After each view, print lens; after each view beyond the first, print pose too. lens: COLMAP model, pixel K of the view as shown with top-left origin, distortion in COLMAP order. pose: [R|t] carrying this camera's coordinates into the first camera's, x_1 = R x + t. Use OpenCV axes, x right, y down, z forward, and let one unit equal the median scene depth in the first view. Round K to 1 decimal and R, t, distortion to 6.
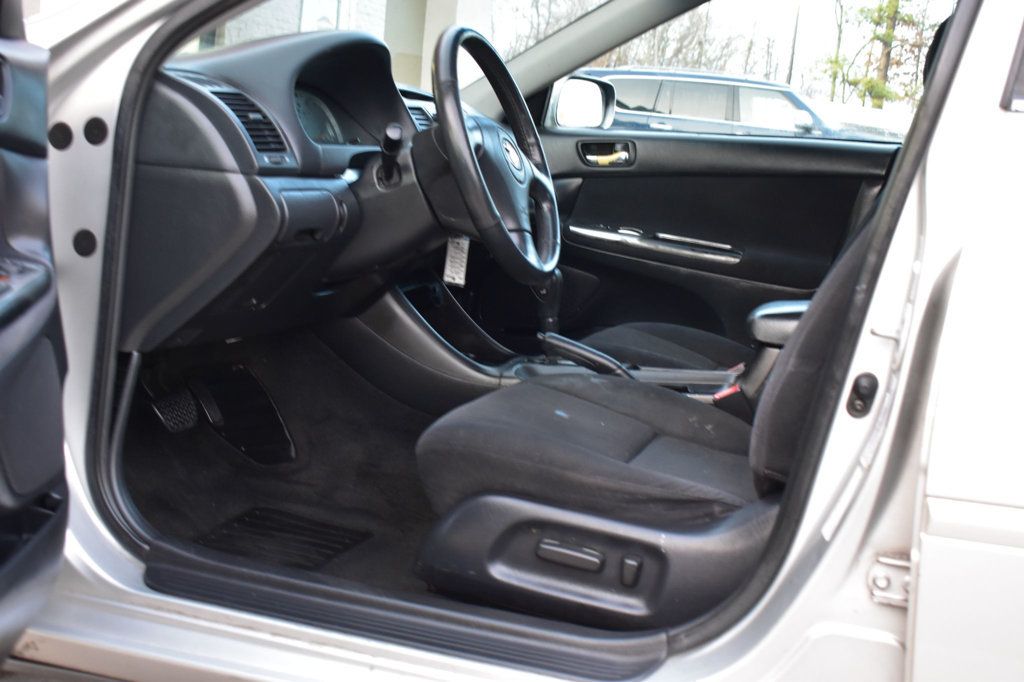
lens RADIAL K [[1300.0, 0, 511.0], [0, 1300.0, 344.2], [0, 0, 1]] dist [-0.044494, 0.000000]
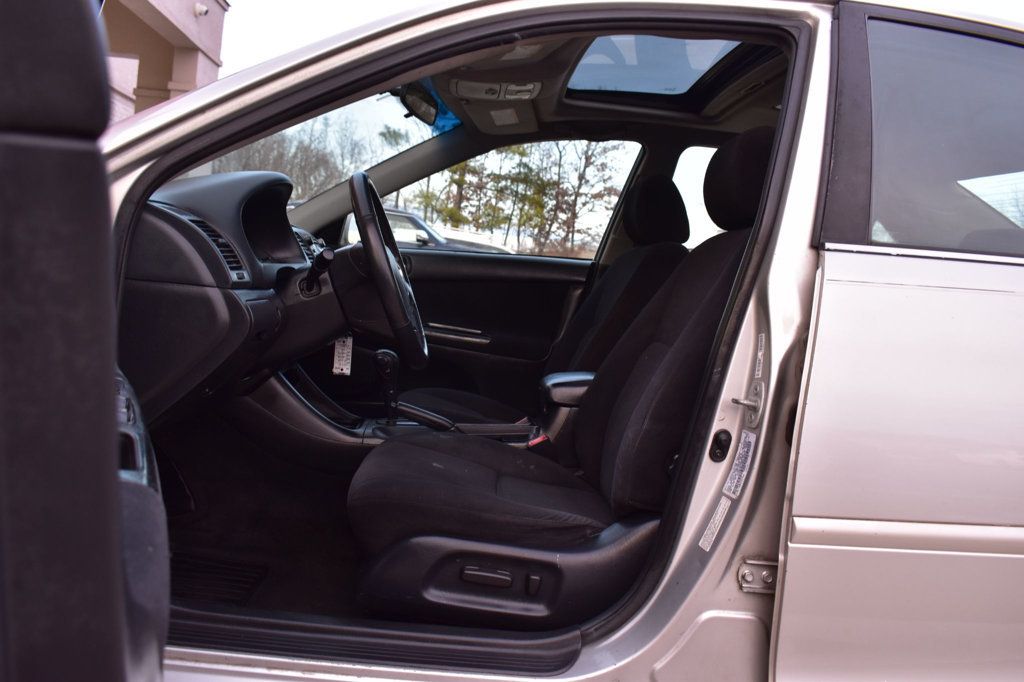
lens RADIAL K [[902.9, 0, 513.7], [0, 902.9, 337.5], [0, 0, 1]] dist [-0.083393, -0.013575]
pose [[0.941464, -0.018431, 0.336609, -0.229164], [0.037530, 0.998028, -0.050321, -0.032090], [-0.335018, 0.060008, 0.940299, 0.121399]]
